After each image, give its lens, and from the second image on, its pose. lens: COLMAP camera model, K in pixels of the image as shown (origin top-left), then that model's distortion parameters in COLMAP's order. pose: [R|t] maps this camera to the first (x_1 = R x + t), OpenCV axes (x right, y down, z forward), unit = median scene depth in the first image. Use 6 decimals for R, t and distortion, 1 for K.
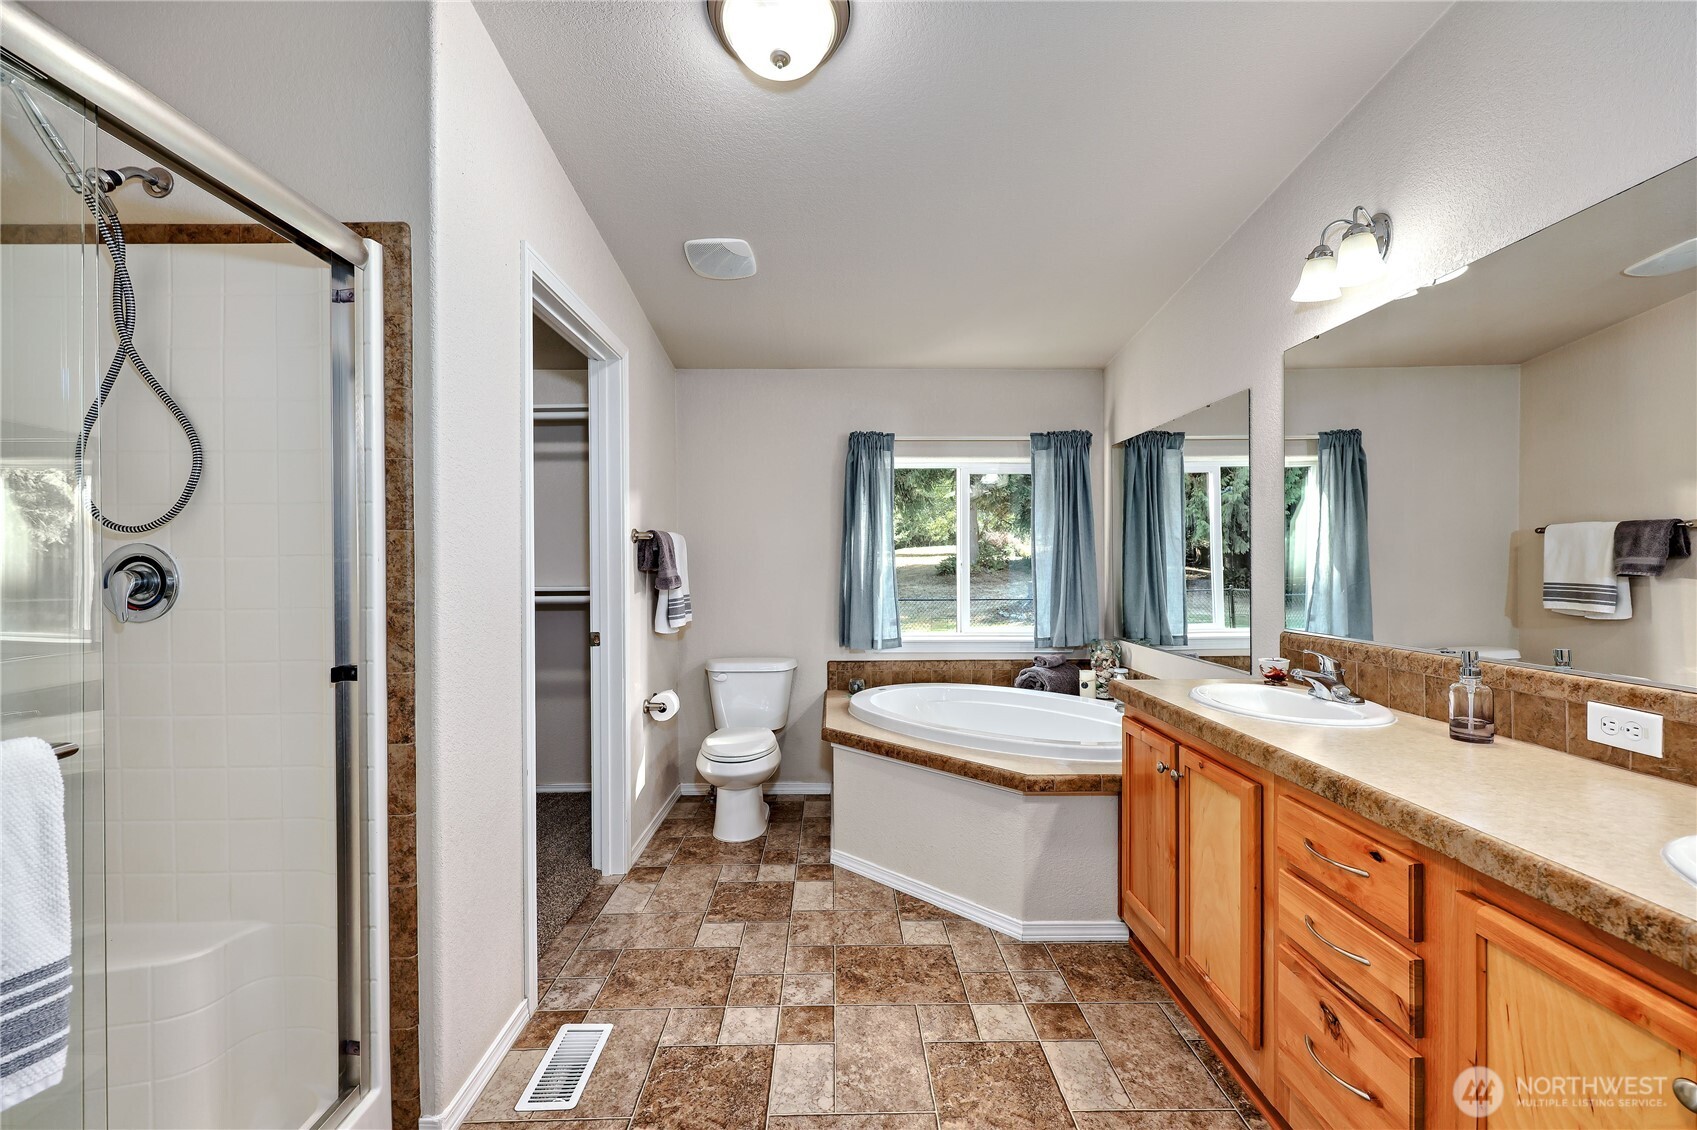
lens RADIAL K [[687.9, 0, 848.5], [0, 687.9, 565.0], [0, 0, 1]] dist [-0.000346, 0.000028]
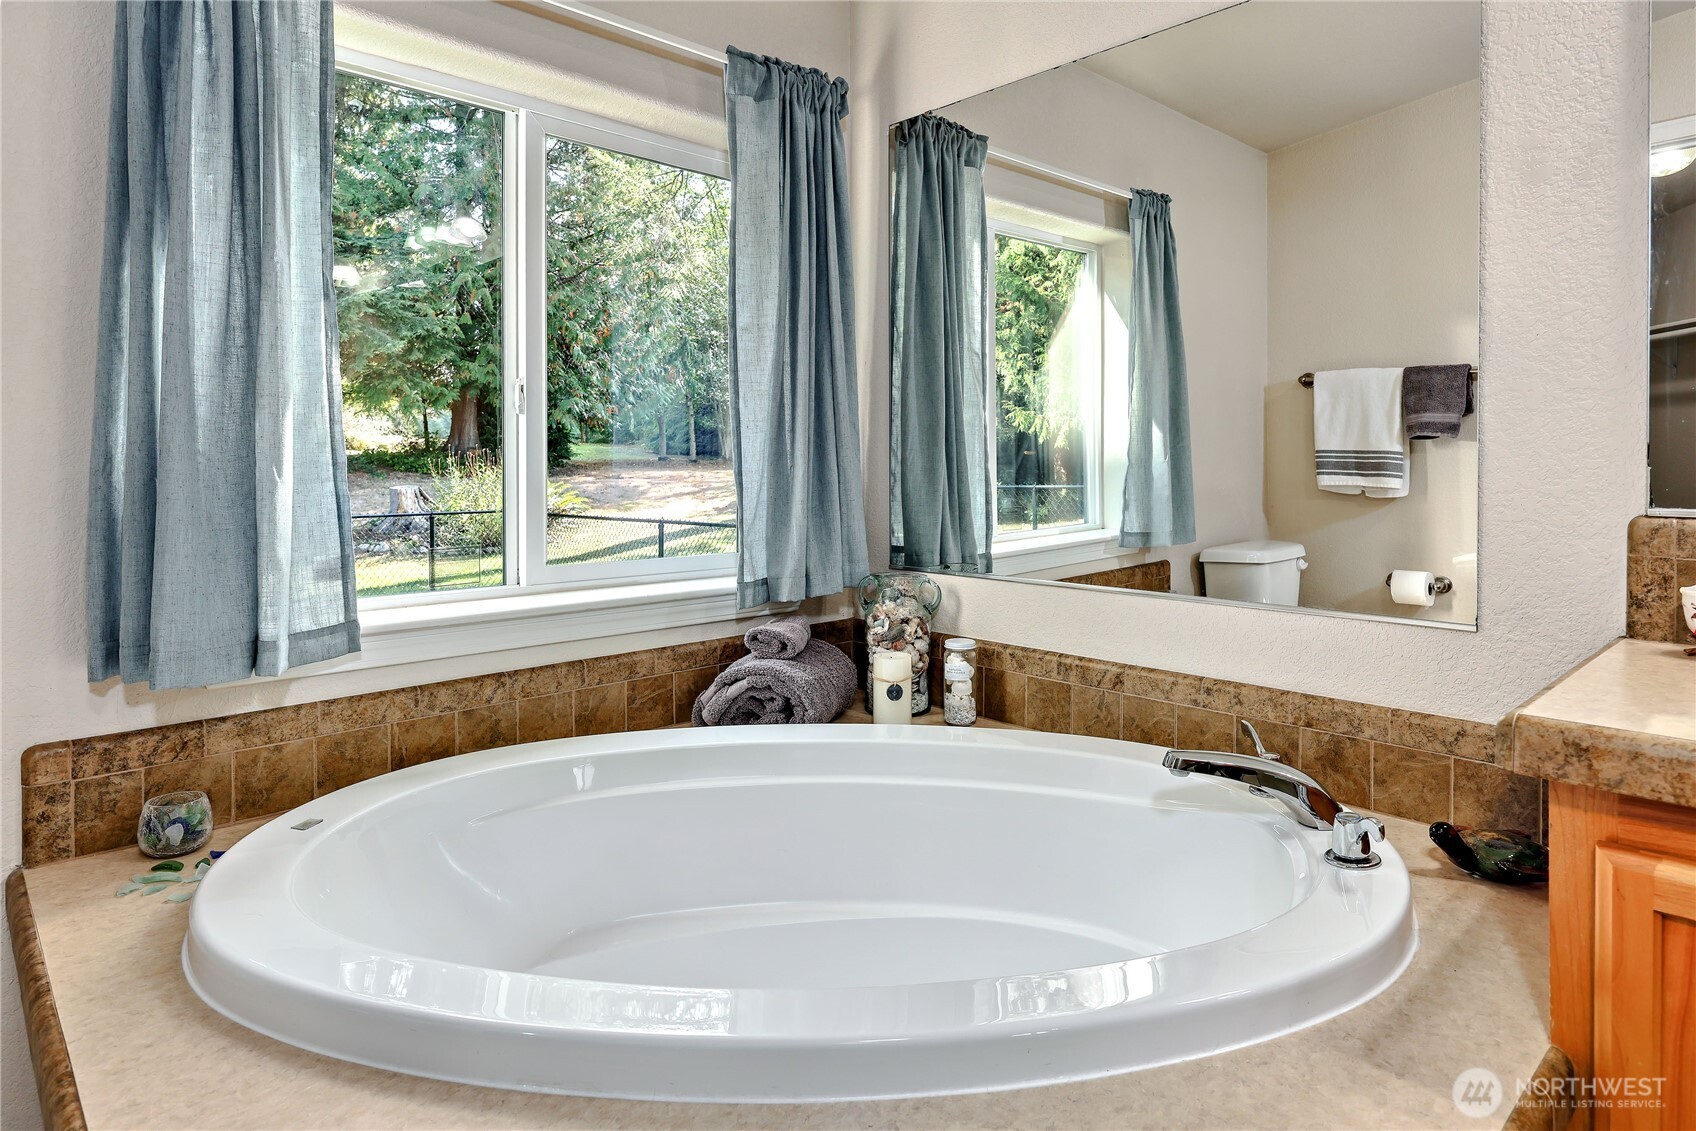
lens RADIAL K [[969.4, 0, 845.0], [0, 969.4, 460.6], [0, 0, 1]] dist [0.005200, -0.000104]
pose [[0.735198, 0.004697, 0.677836, -0.051637], [0.001922, 0.999958, -0.009013, 0.043515], [-0.677850, 0.007929, 0.735157, 0.569282]]
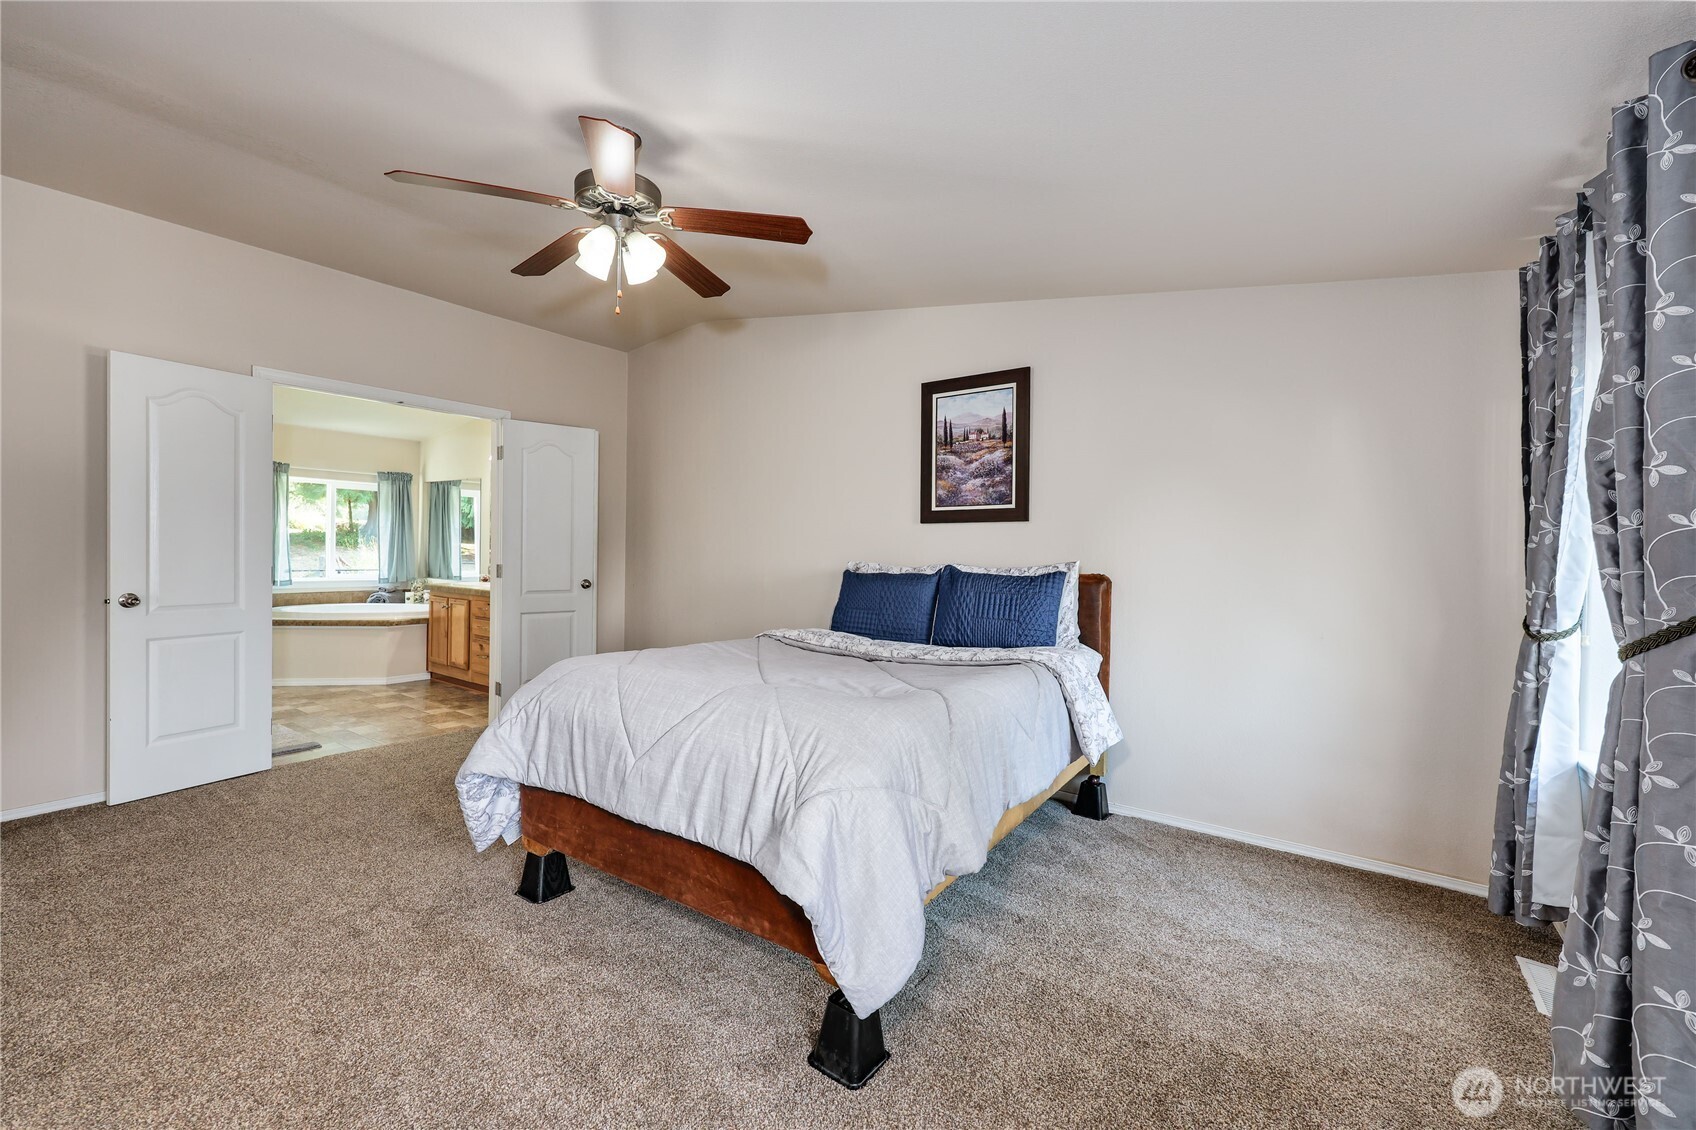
lens RADIAL K [[687.5, 0, 848.0], [0, 687.5, 565.0], [0, 0, 1]] dist [-0.000346, 0.000028]
pose [[0.593479, -0.001576, 0.804848, -0.508998], [-0.027939, 0.999355, 0.022558, -0.011380], [-0.804364, -0.035874, 0.593053, -1.225078]]
